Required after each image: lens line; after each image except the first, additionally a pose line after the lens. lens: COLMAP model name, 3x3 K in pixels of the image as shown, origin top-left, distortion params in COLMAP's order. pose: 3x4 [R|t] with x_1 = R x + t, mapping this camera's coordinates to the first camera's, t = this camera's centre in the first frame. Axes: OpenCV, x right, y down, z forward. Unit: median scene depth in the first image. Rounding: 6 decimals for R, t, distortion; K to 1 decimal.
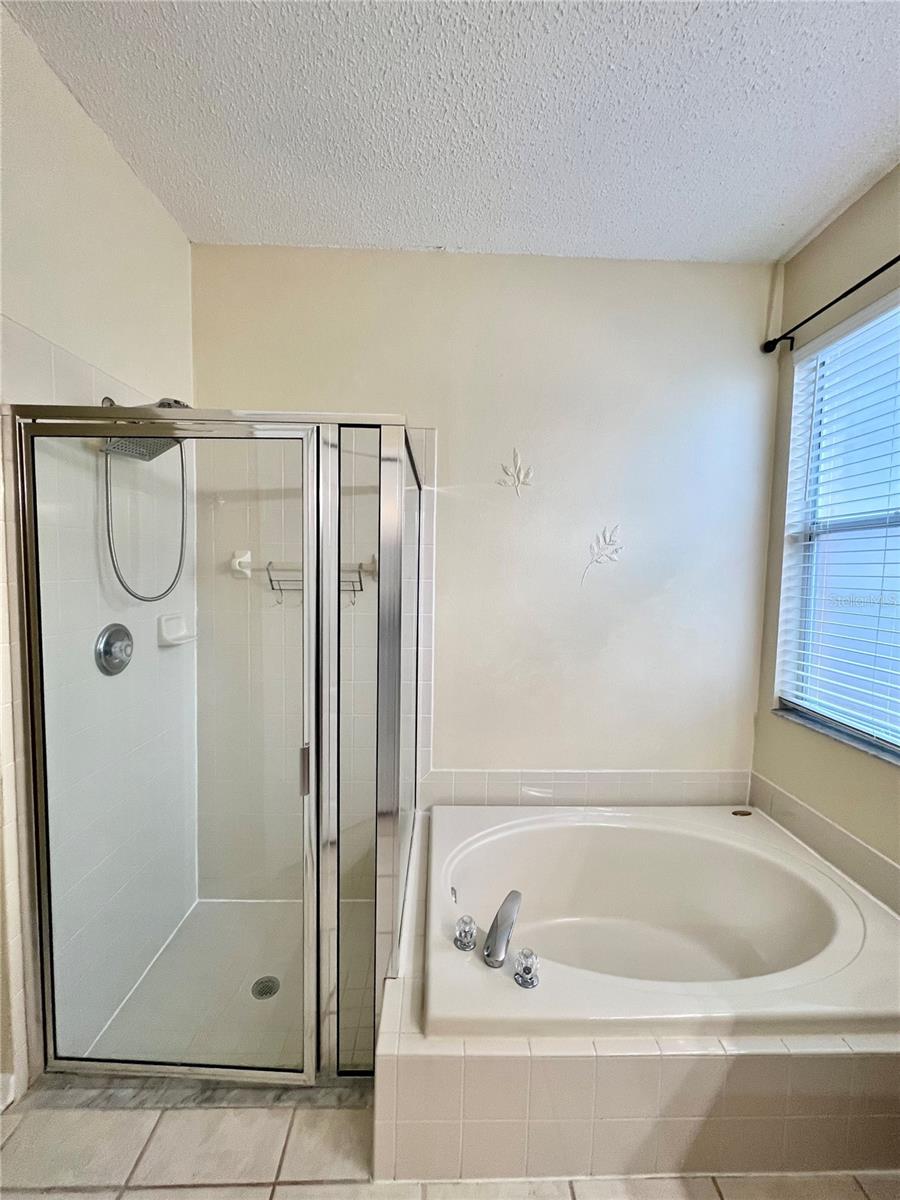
lens RADIAL K [[477.3, 0, 450.0], [0, 477.3, 600.0], [0, 0, 1]] dist [0.001813, -0.000130]
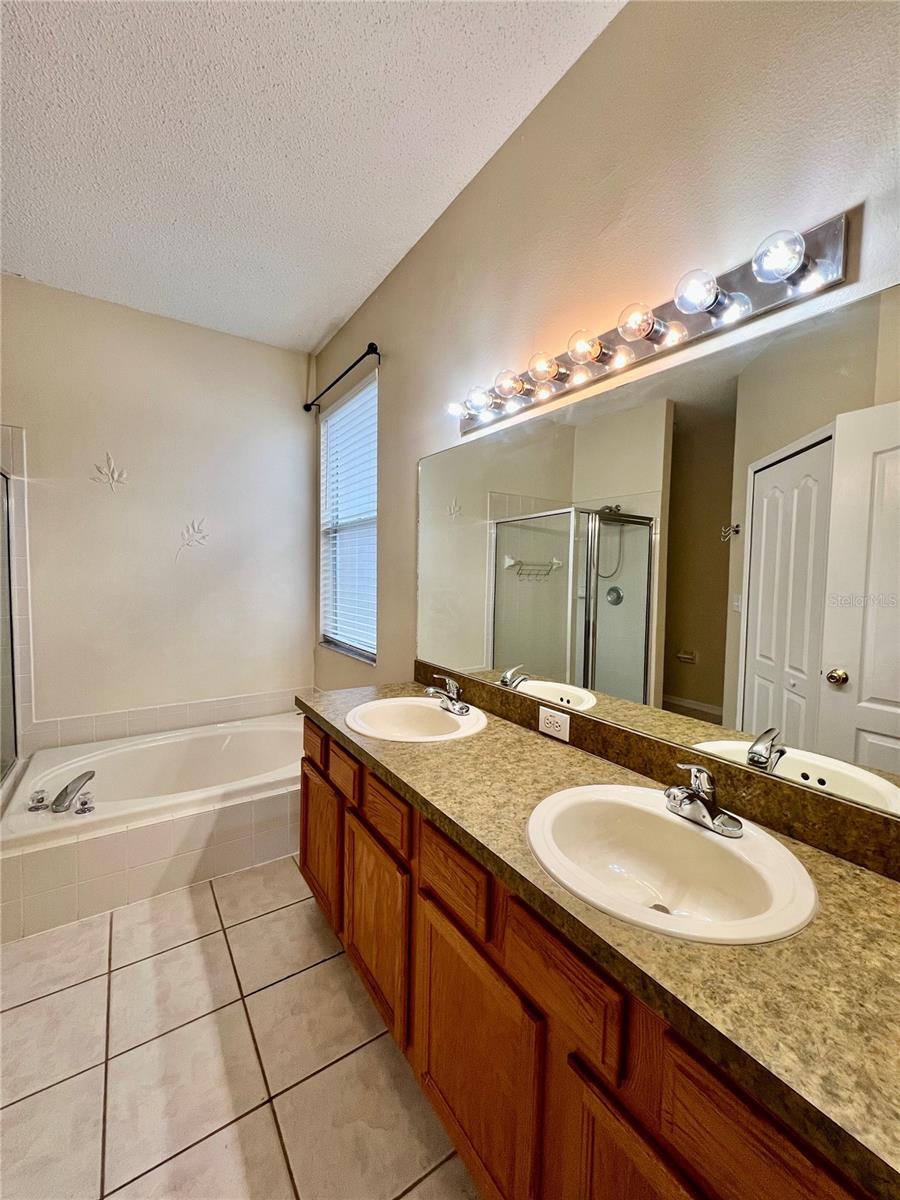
lens RADIAL K [[477.3, 0, 450.0], [0, 477.3, 600.0], [0, 0, 1]] dist [0.001813, -0.000130]
pose [[0.844129, -0.039589, 0.534676, 0.210435], [0.041085, 0.999114, 0.009114, 0.094376], [-0.534563, 0.014274, 0.845008, -0.539410]]
